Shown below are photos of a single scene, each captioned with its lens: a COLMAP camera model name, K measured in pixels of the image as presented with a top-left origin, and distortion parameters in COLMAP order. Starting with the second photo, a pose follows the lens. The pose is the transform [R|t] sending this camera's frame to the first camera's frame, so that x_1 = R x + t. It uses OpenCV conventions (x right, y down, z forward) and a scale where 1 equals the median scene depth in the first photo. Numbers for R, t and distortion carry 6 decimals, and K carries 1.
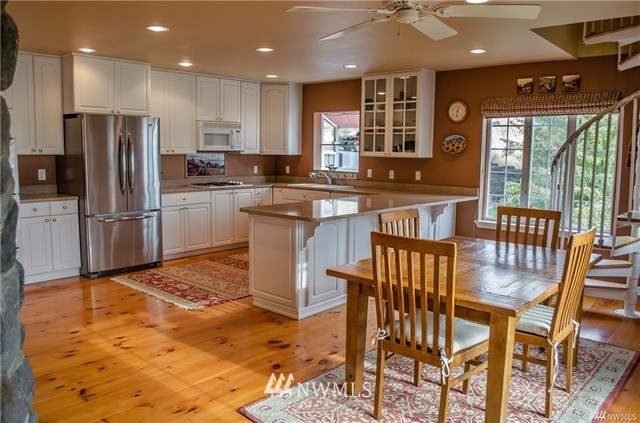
lens RADIAL K [[513.0, 0, 323.8], [0, 513.0, 207.8], [0, 0, 1]] dist [0.007772, 0.013097]
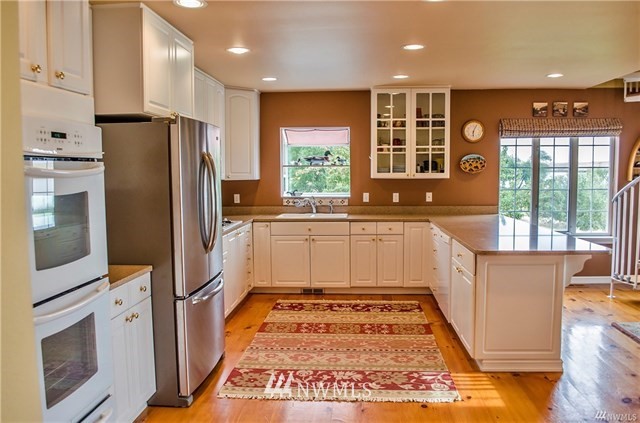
lens RADIAL K [[513.0, 0, 322.4], [0, 513.0, 213.5], [0, 0, 1]] dist [0.007772, 0.013097]
pose [[0.774991, -0.072169, 0.627838, -0.621376], [0.090533, 0.995890, 0.002724, -0.056885], [-0.625454, 0.054729, 0.778339, 0.416569]]
